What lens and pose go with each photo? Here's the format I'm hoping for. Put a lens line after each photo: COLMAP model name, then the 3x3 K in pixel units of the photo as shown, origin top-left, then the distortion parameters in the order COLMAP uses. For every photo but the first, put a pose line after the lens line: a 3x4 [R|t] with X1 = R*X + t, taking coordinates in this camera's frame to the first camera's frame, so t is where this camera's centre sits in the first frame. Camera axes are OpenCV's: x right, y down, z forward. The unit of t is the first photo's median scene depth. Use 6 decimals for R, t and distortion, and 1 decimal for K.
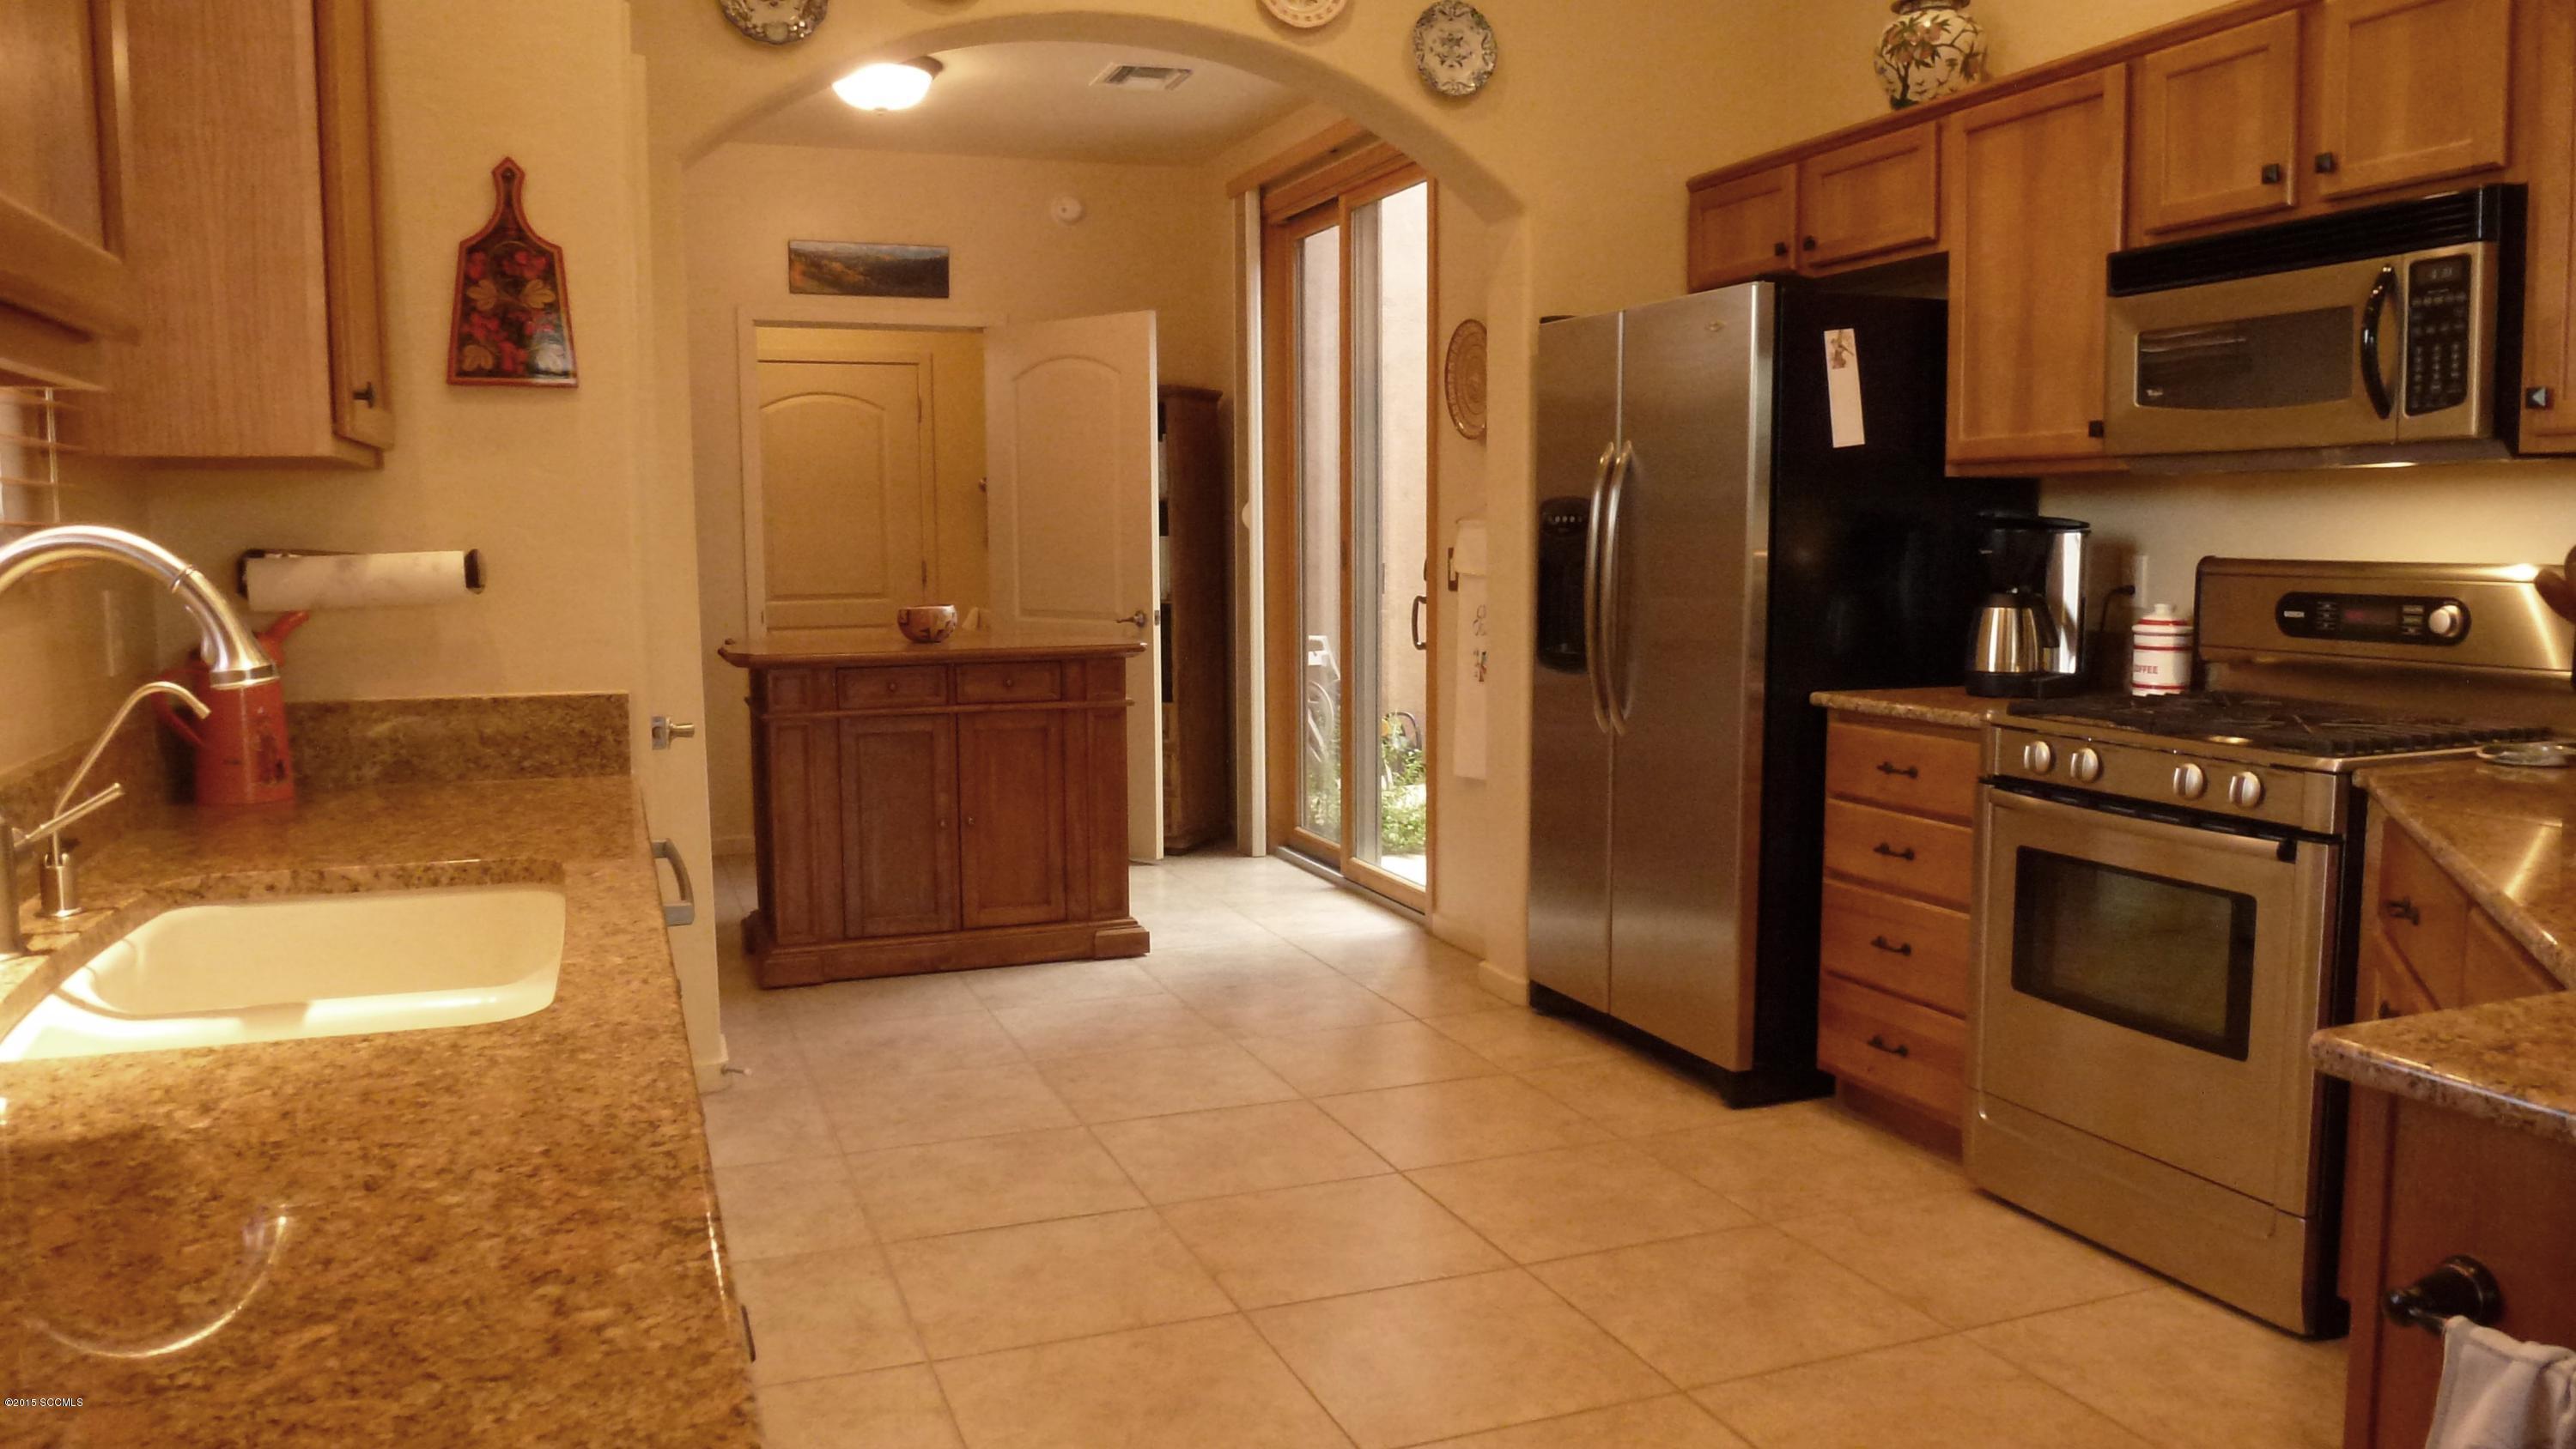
lens RADIAL K [[1871.9, 0, 1281.1], [0, 1871.9, 708.7], [0, 0, 1]] dist [-0.040964, 0.015886]
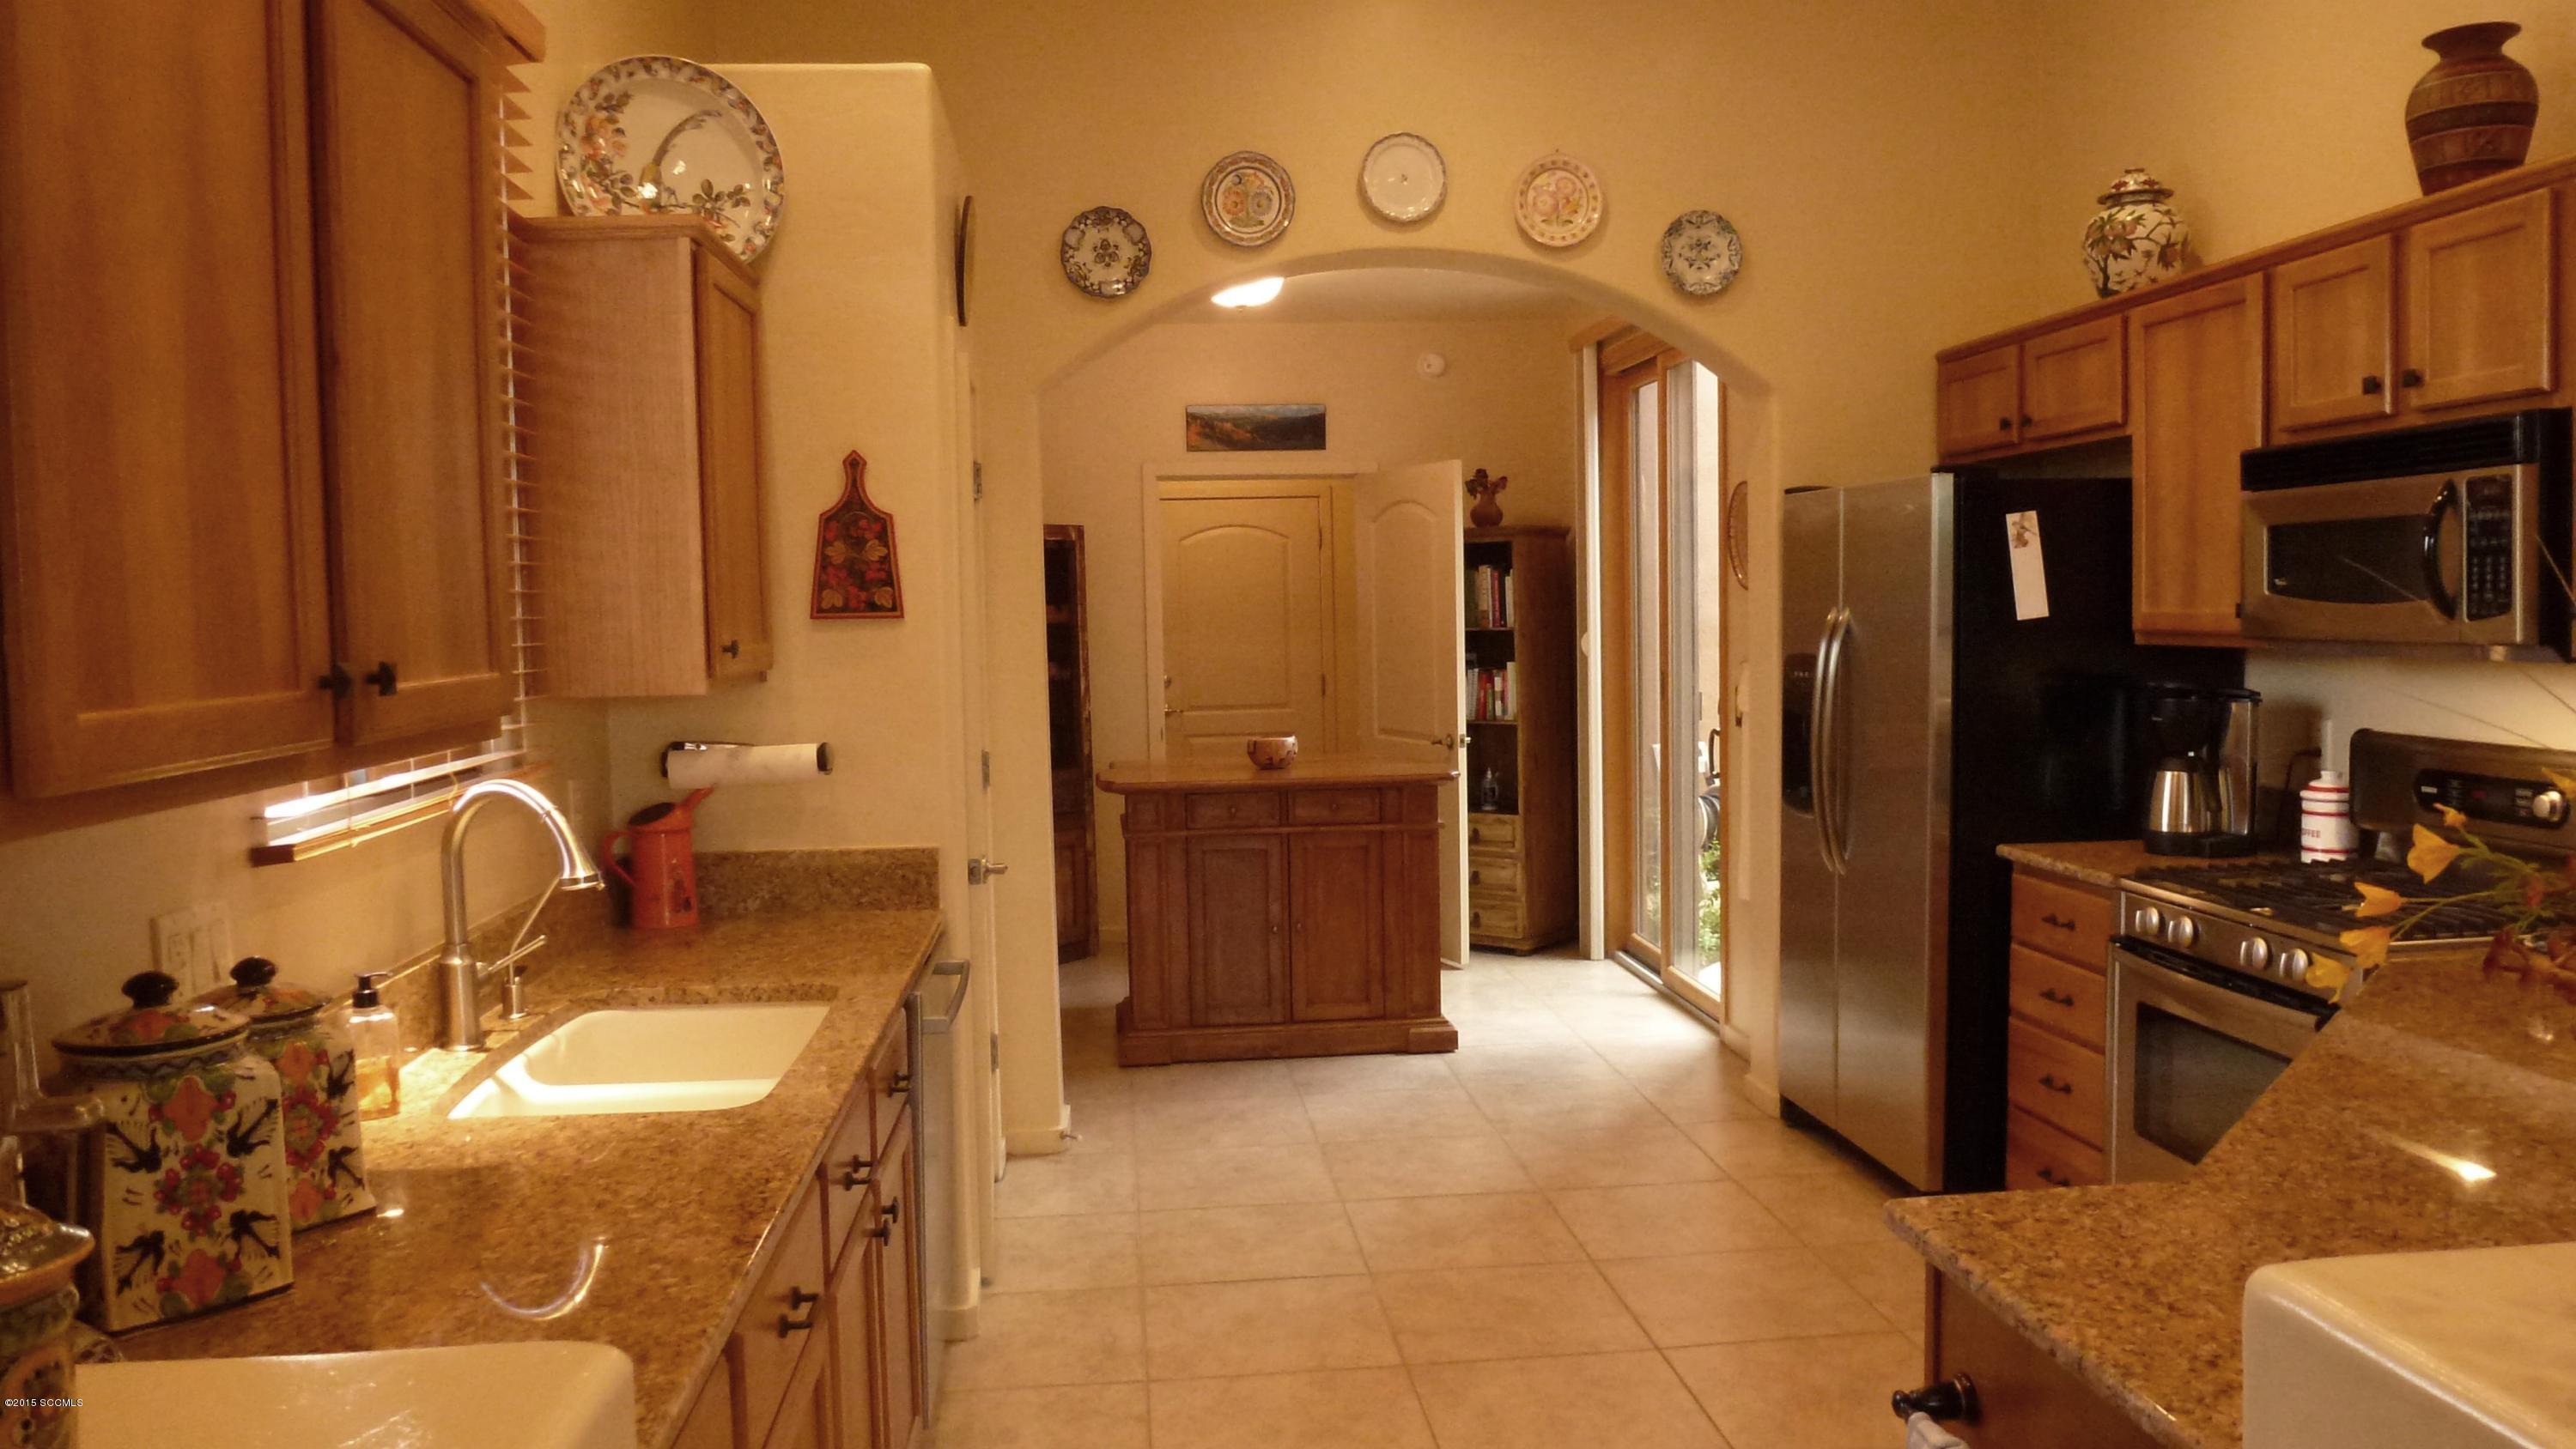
lens RADIAL K [[1871.9, 0, 1284.6], [0, 1871.9, 711.6], [0, 0, 1]] dist [-0.040964, 0.015886]
pose [[0.966214, 0.002752, -0.257727, 0.169590], [-0.012041, 0.999333, -0.034470, -0.045912], [0.257461, 0.036409, 0.965603, -0.161322]]
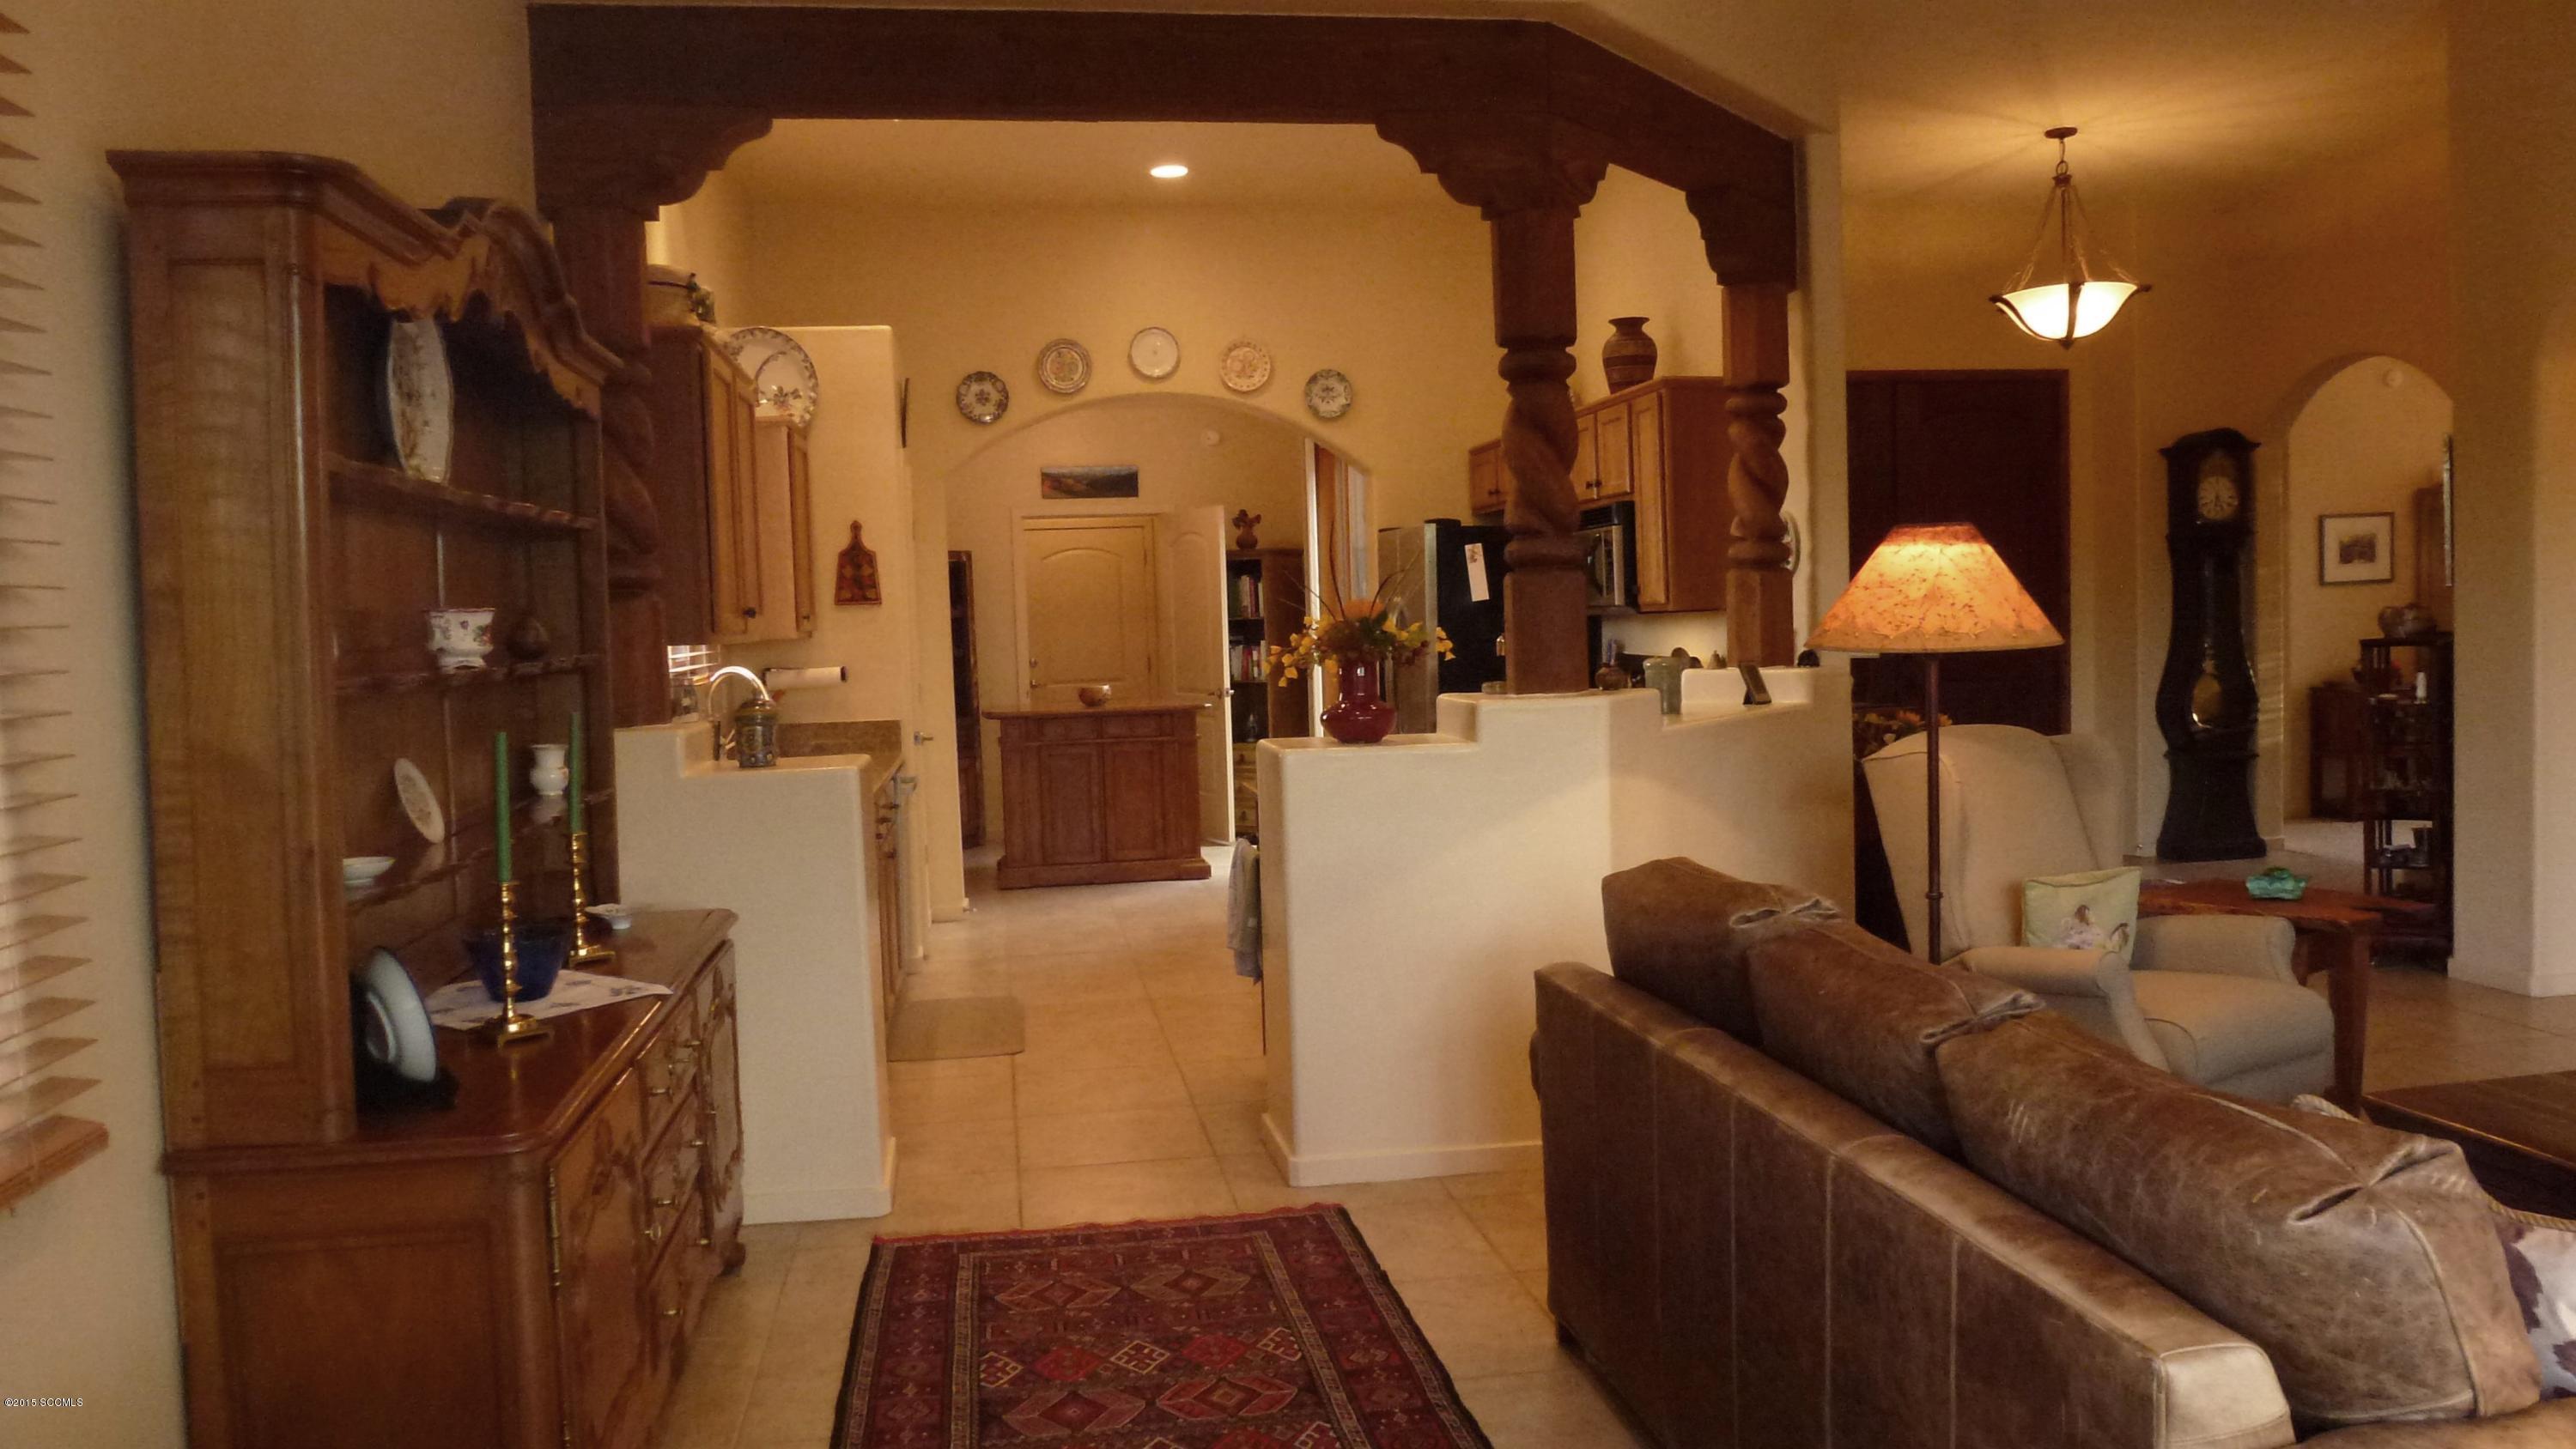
lens RADIAL K [[1871.9, 0, 1294.1], [0, 1871.9, 745.3], [0, 0, 1]] dist [-0.040964, 0.015886]
pose [[0.980456, -0.007765, -0.196587, 0.527920], [0.003262, 0.999725, -0.023218, 0.067521], [0.196713, 0.022123, 0.980212, -1.091222]]
